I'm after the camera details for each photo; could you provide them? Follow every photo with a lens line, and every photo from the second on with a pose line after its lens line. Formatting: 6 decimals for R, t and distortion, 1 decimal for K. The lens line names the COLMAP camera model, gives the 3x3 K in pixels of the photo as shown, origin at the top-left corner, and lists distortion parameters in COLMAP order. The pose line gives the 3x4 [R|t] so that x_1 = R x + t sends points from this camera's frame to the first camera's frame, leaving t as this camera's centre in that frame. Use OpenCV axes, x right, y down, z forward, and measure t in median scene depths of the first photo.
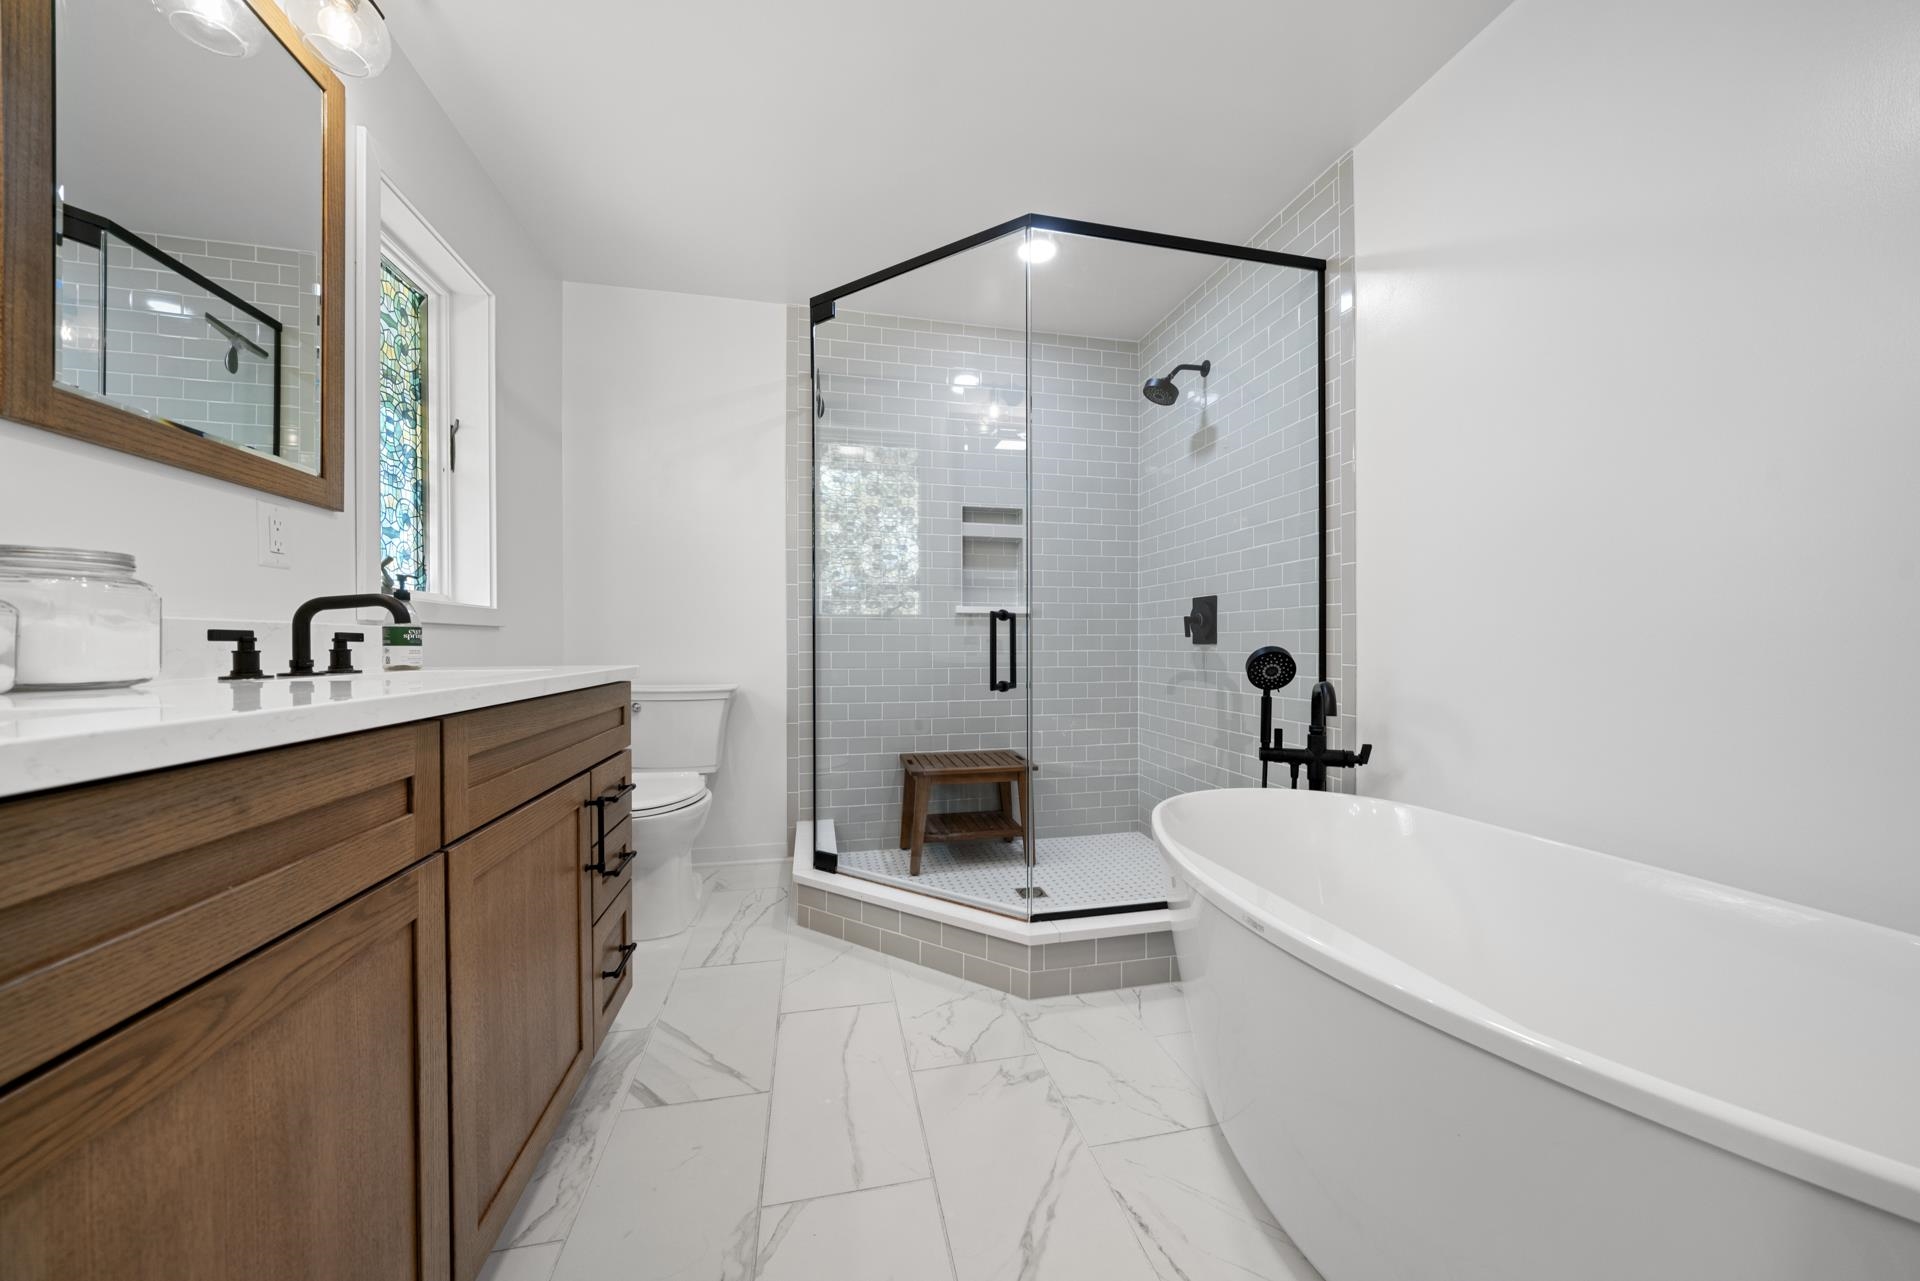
lens RADIAL K [[655.4, 0, 948.7], [0, 655.4, 645.9], [0, 0, 1]] dist [-0.006859, 0.000124]
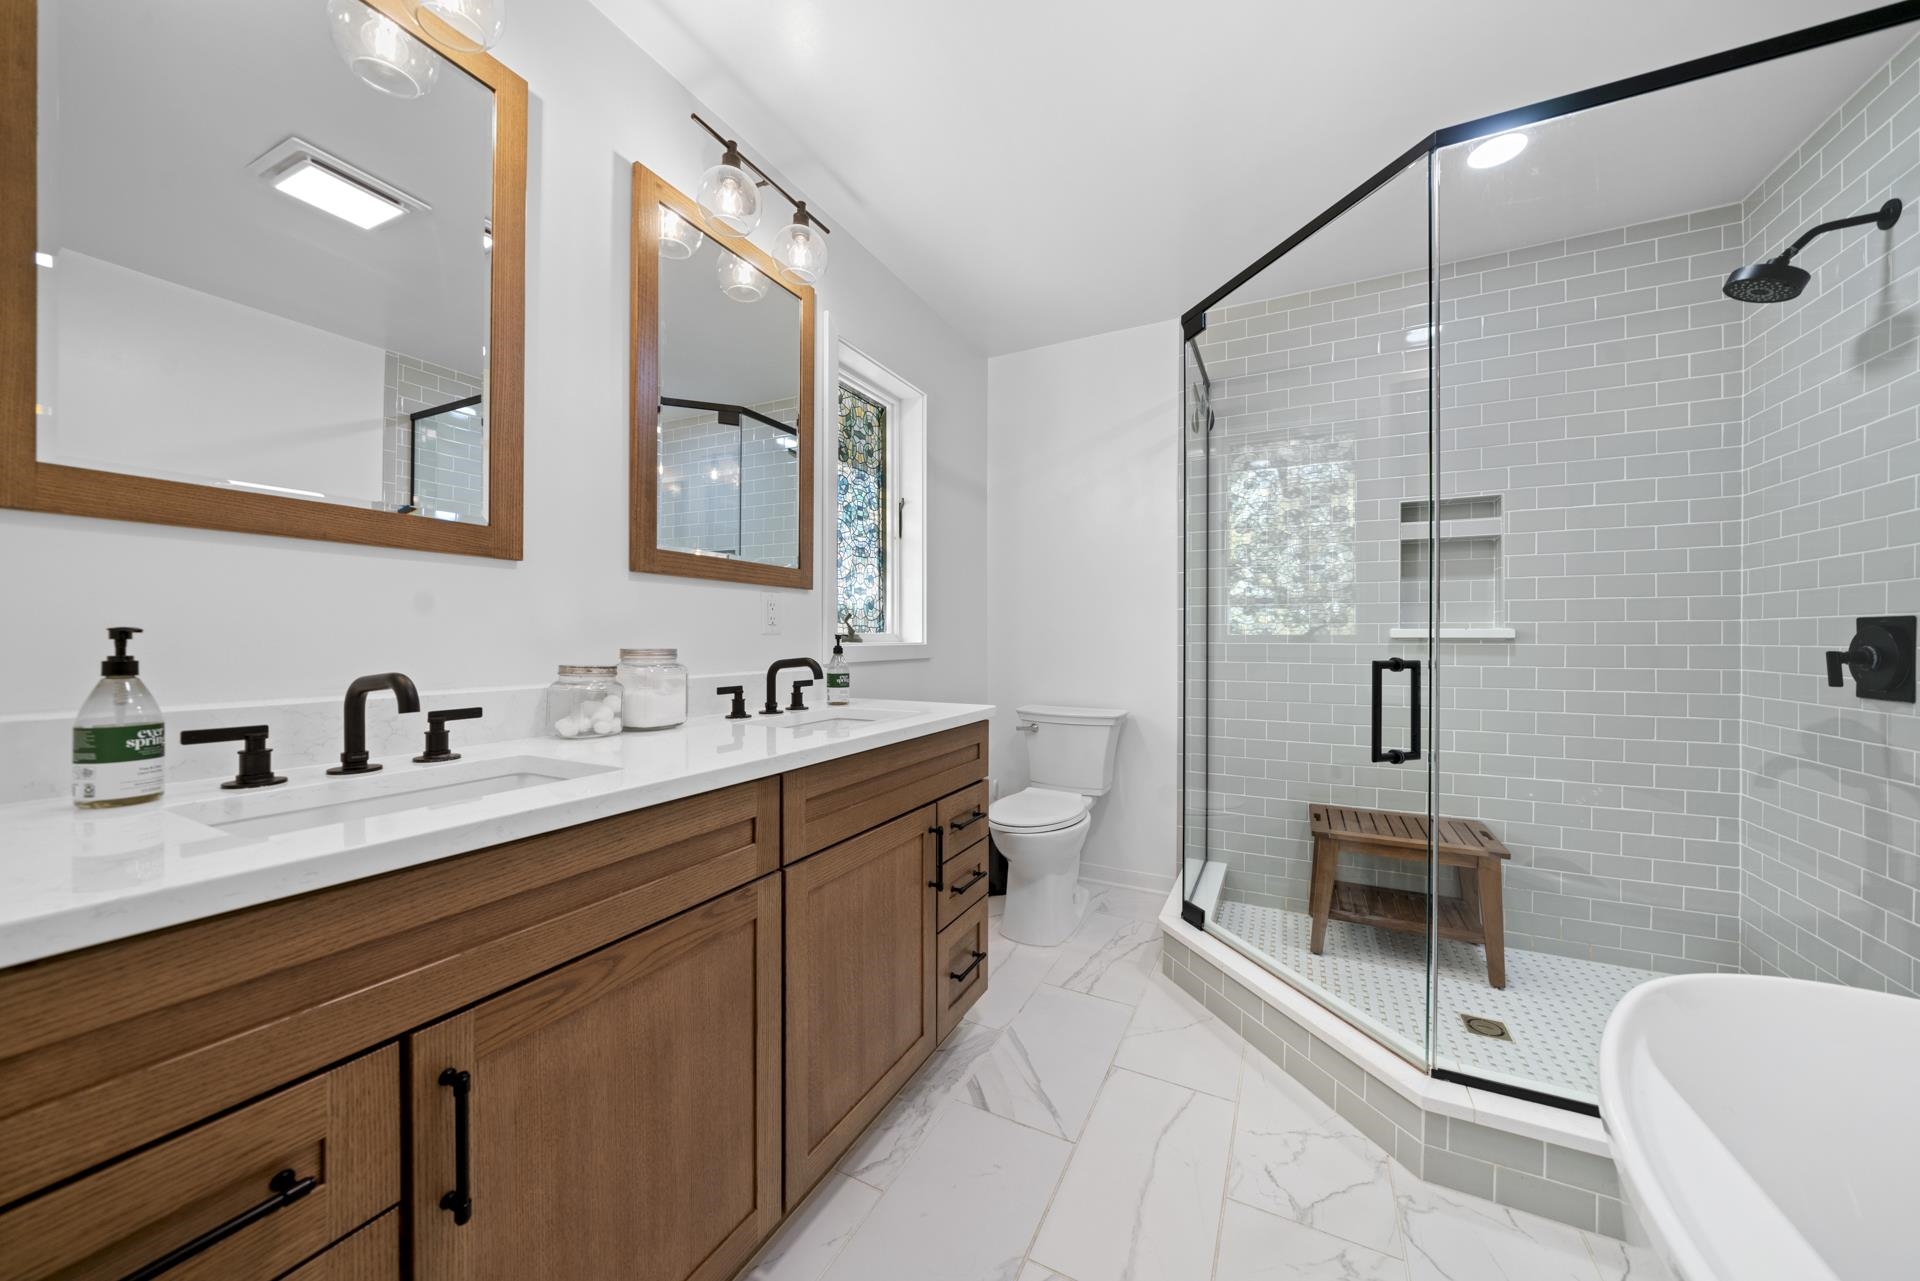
lens RADIAL K [[655.4, 0, 957.5], [0, 655.4, 637.2], [0, 0, 1]] dist [-0.006859, 0.000124]
pose [[0.772919, -0.000612, -0.634505, 0.178014], [-0.000778, 0.999998, -0.001912, -0.080053], [0.634505, 0.001972, 0.772916, 0.076343]]
